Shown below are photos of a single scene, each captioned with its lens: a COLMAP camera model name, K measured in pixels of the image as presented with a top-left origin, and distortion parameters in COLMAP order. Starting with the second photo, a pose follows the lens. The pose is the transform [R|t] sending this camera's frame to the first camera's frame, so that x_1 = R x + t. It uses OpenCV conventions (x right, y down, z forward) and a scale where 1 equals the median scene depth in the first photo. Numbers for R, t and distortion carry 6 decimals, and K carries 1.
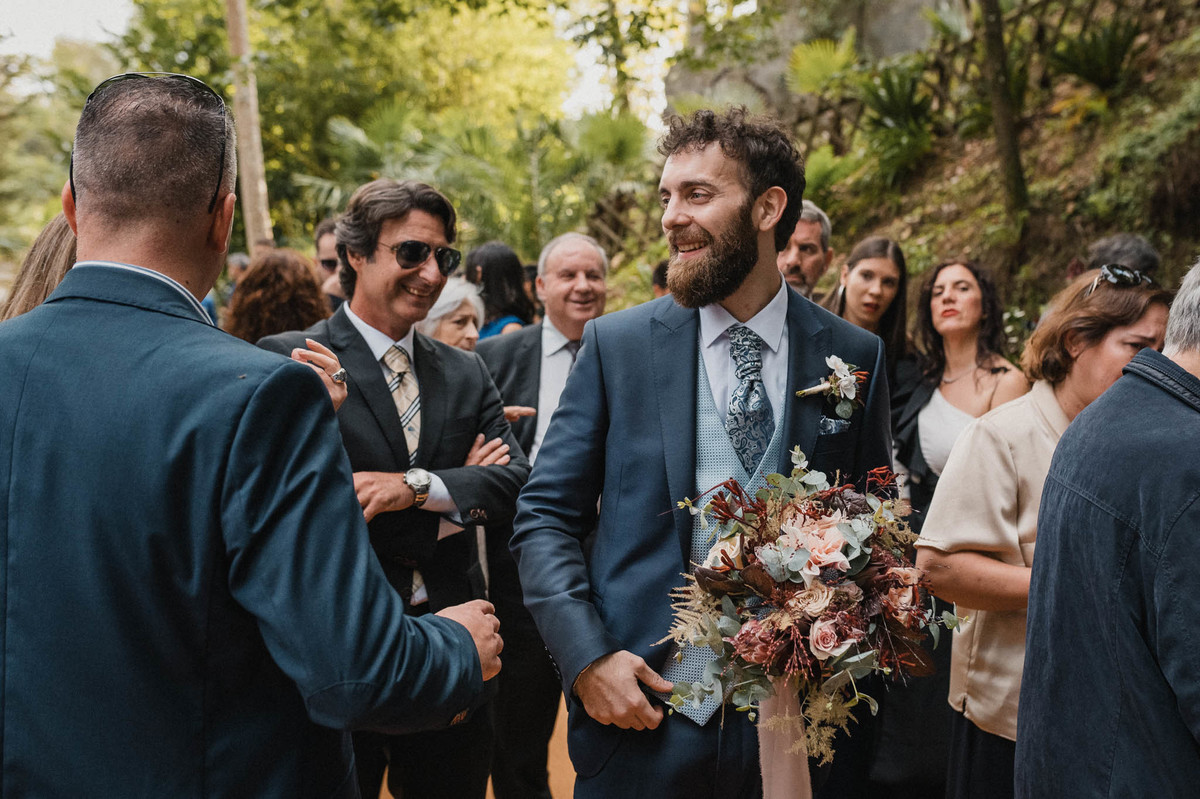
lens RADIAL K [[1250.2, 0, 663.9], [0, 1250.2, 395.9], [0, 0, 1]] dist [0.004832, 0.006845]
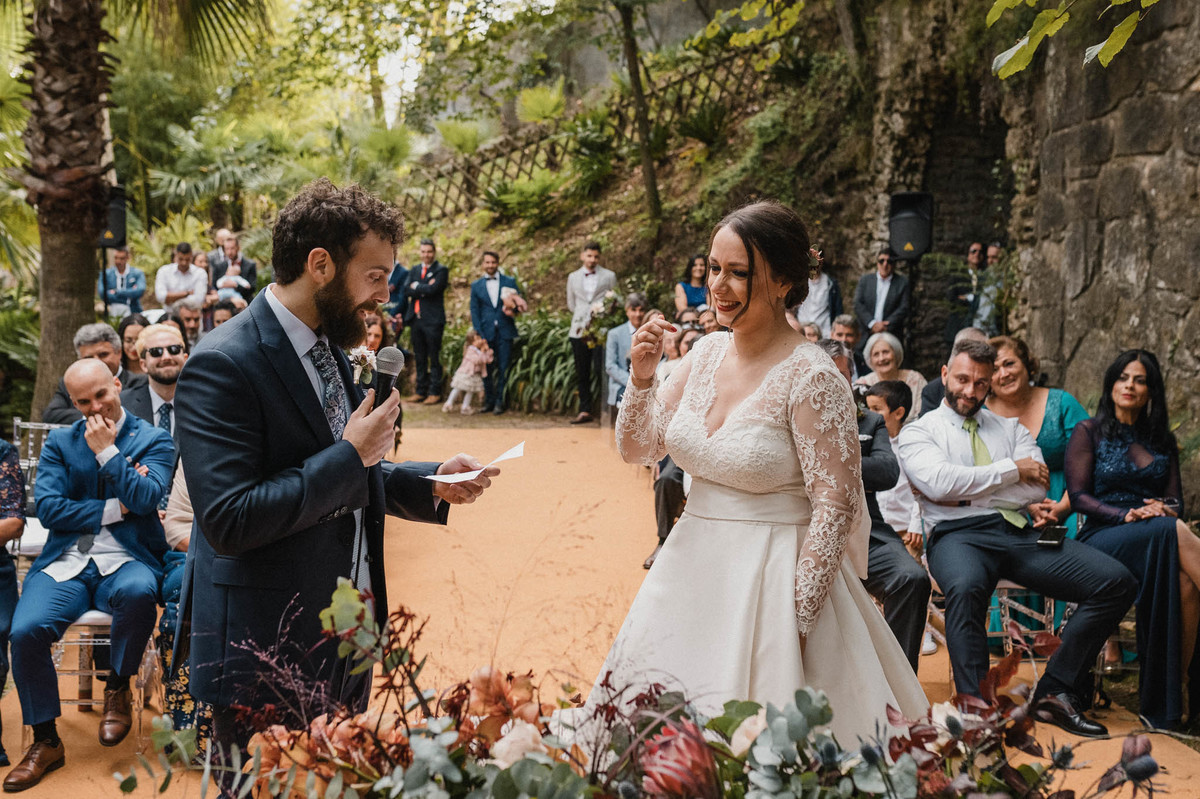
lens RADIAL K [[1386.7, 0, 598.1], [0, 1386.7, 387.5], [0, 0, 1]] dist [0.009237, 0.025992]
pose [[0.985366, -0.013620, 0.169909, -0.114380], [0.010440, 0.999754, 0.019594, 0.043218], [-0.170134, -0.017534, 0.985265, -0.792817]]
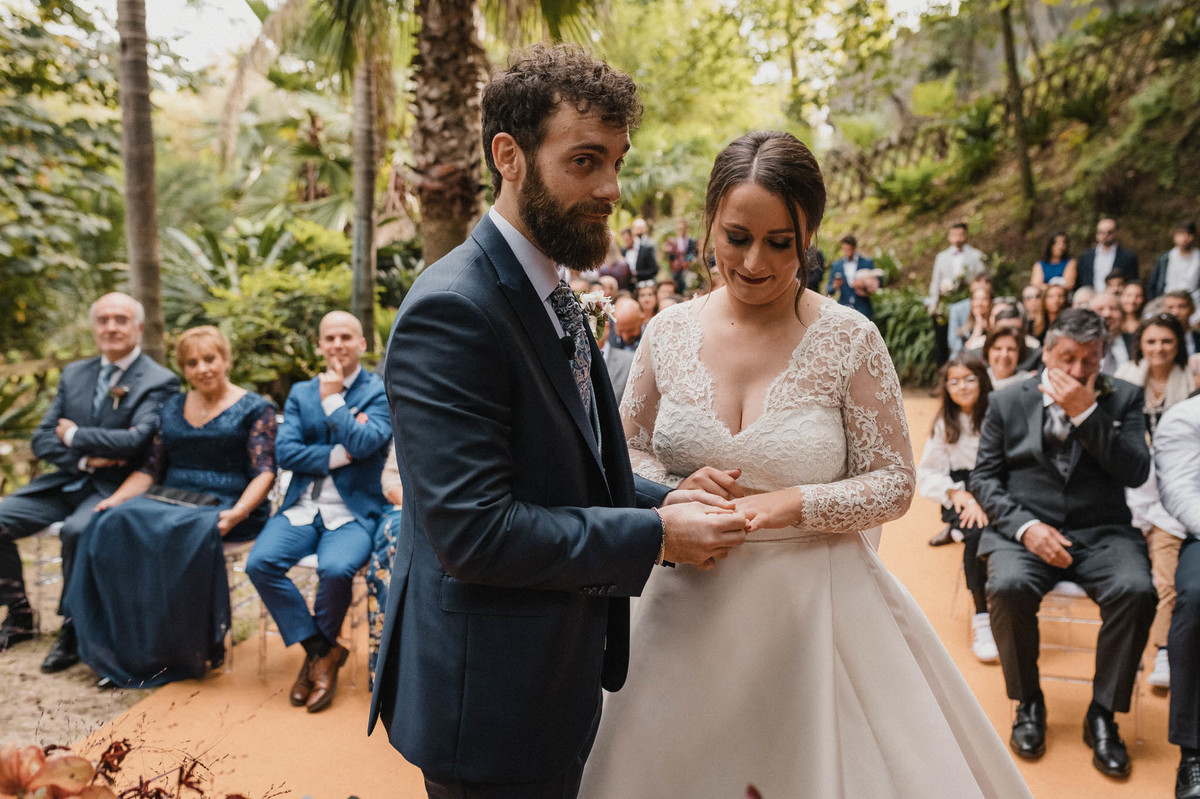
lens RADIAL K [[1175.3, 0, 599.9], [0, 1175.3, 392.7], [0, 0, 1]] dist [0.008299, 0.014789]
pose [[0.983169, 0.010665, -0.182387, -0.012305], [-0.002275, 0.998932, 0.046146, 0.046513], [0.182685, -0.044955, 0.982143, -0.698770]]
